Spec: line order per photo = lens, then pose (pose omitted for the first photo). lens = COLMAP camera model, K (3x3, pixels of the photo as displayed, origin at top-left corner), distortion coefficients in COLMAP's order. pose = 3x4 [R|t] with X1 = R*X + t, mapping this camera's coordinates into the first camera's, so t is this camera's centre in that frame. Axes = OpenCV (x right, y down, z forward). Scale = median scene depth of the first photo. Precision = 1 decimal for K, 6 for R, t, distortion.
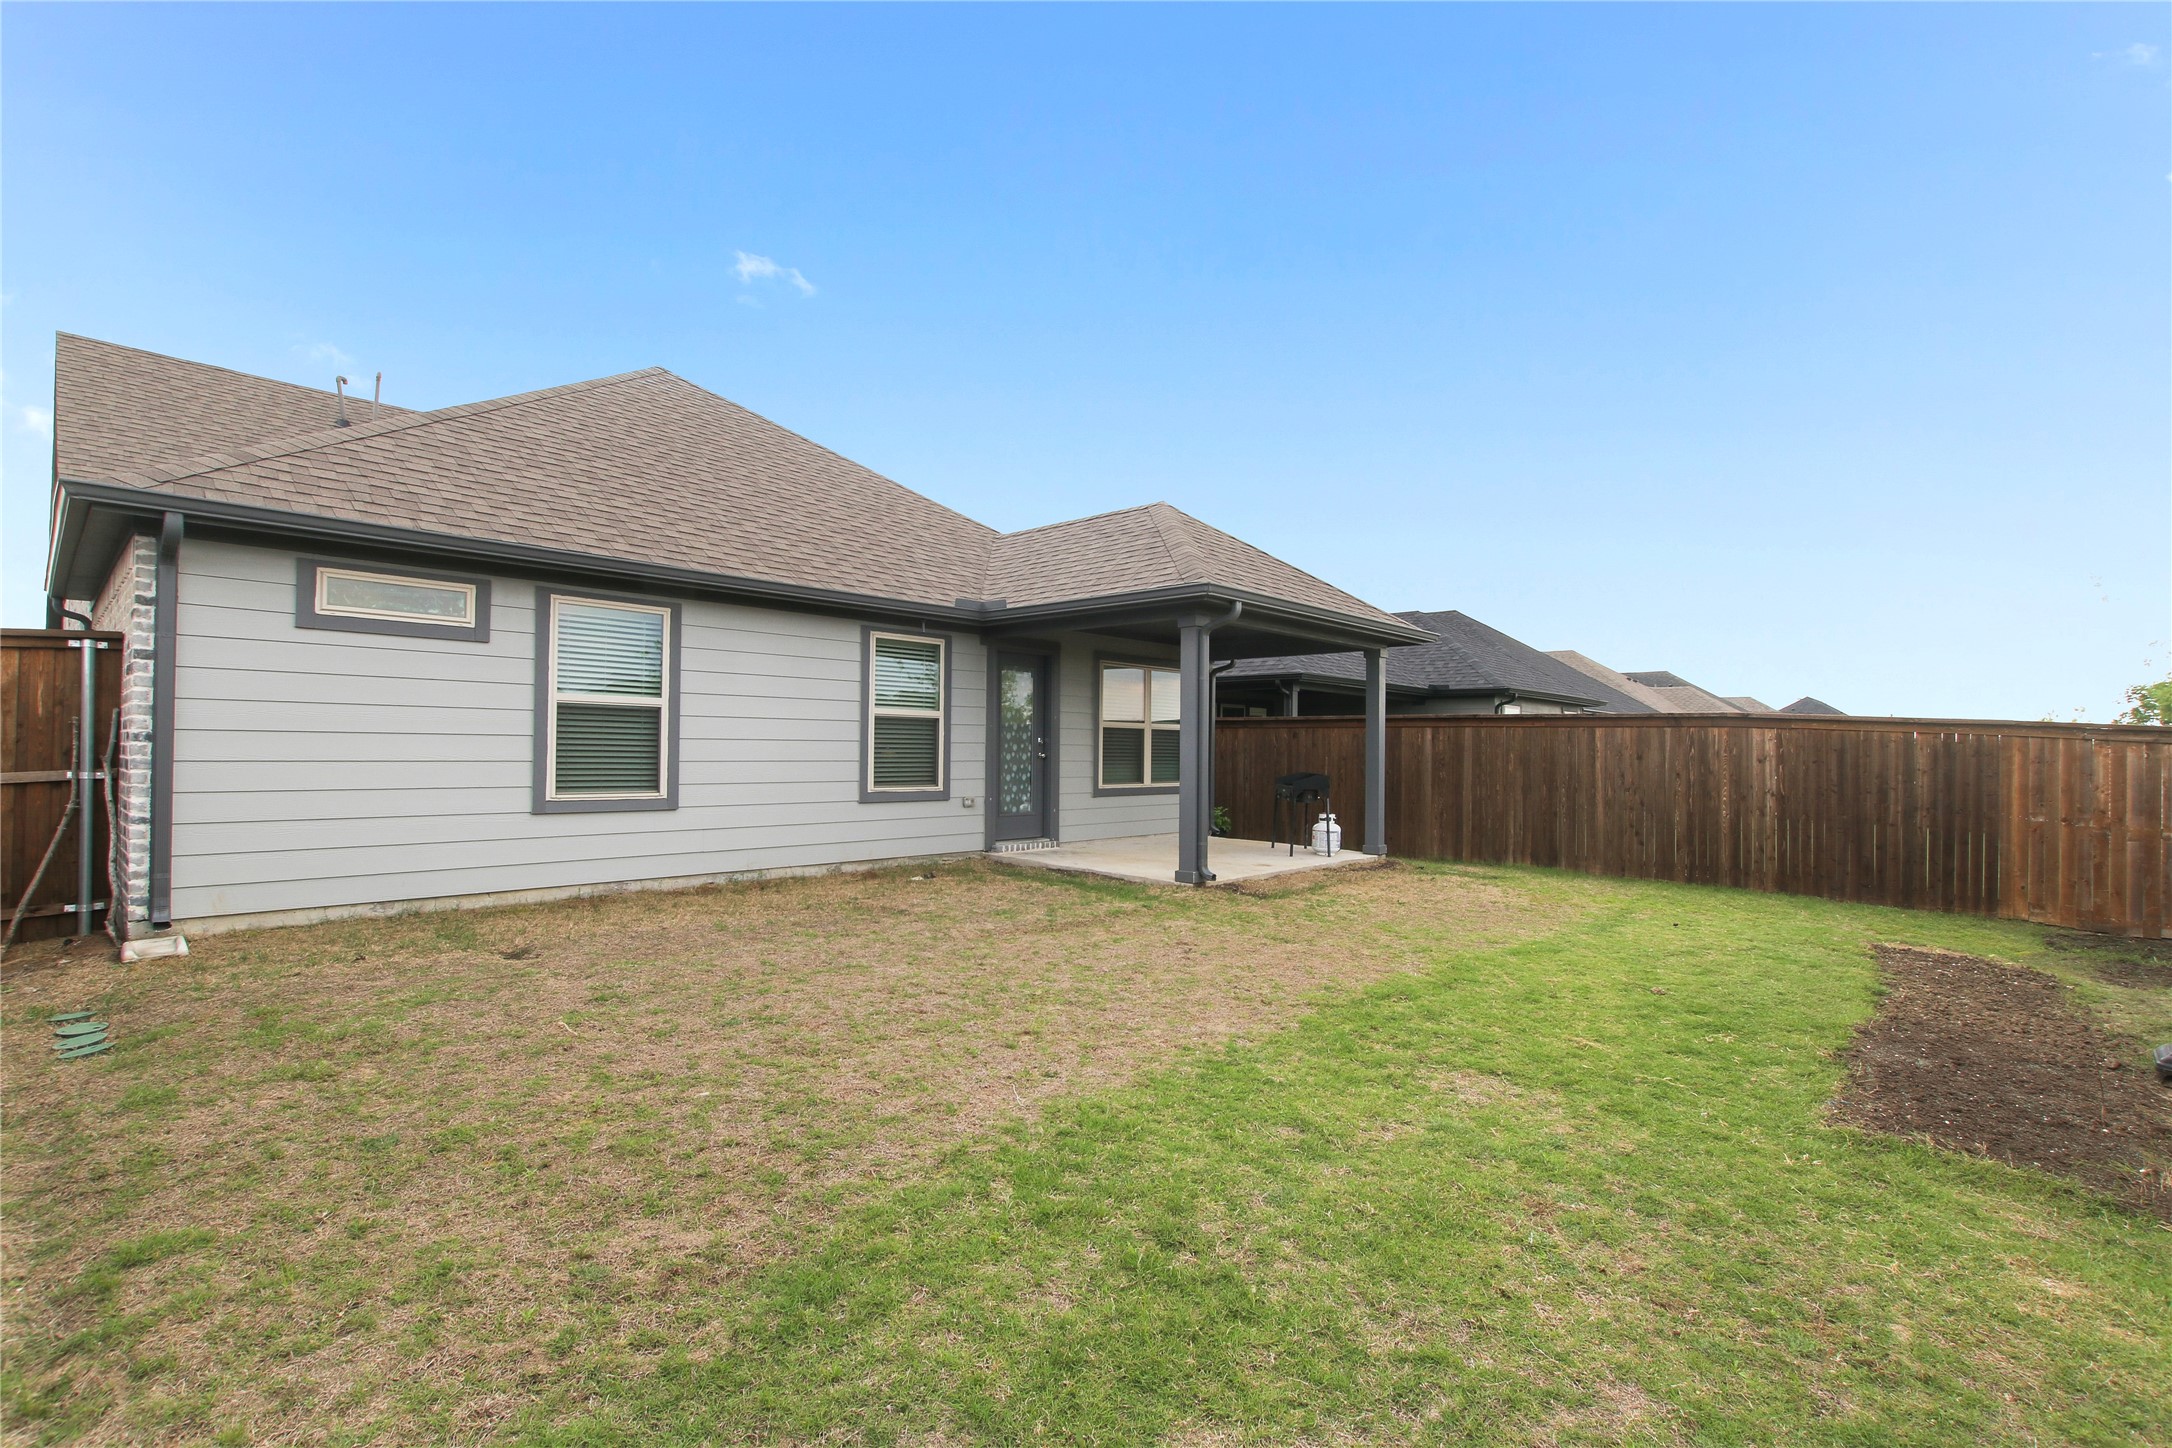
lens RADIAL K [[999.6, 0, 1071.8], [0, 999.6, 728.8], [0, 0, 1]] dist [-0.014471, 0.000962]
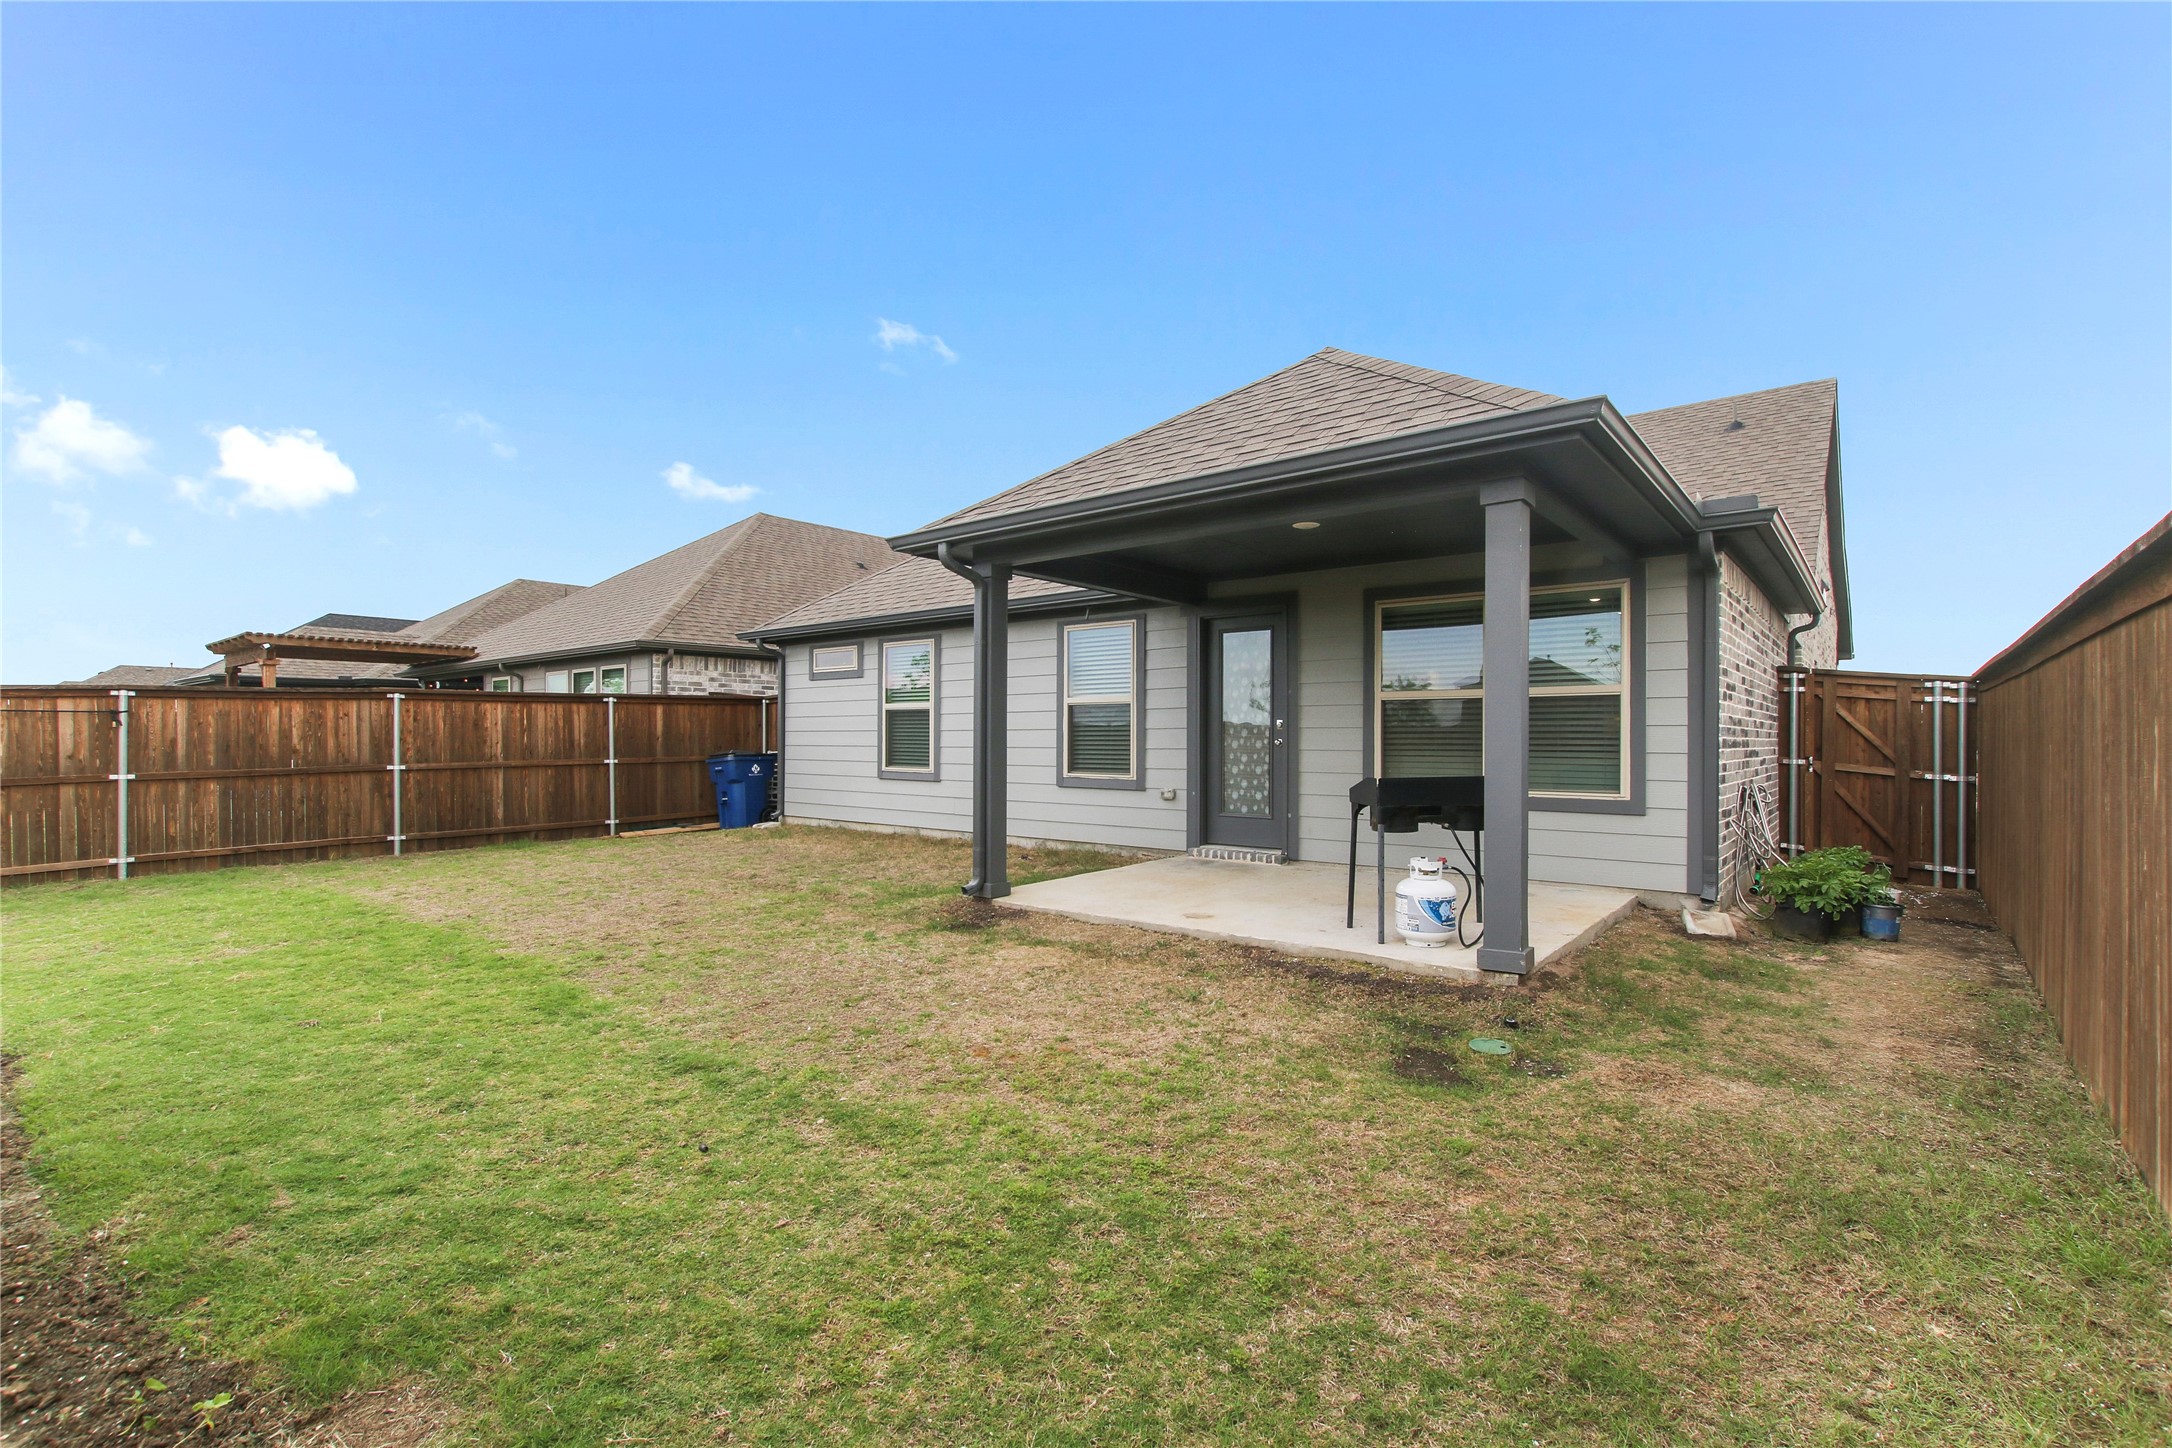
lens RADIAL K [[999.6, 0, 1071.8], [0, 999.6, 728.8], [0, 0, 1]] dist [-0.014471, 0.000962]
pose [[0.039052, -0.017018, -0.999092, 0.925277], [0.024294, 0.999576, -0.016076, 0.031311], [0.998942, -0.023644, 0.039448, 1.034045]]
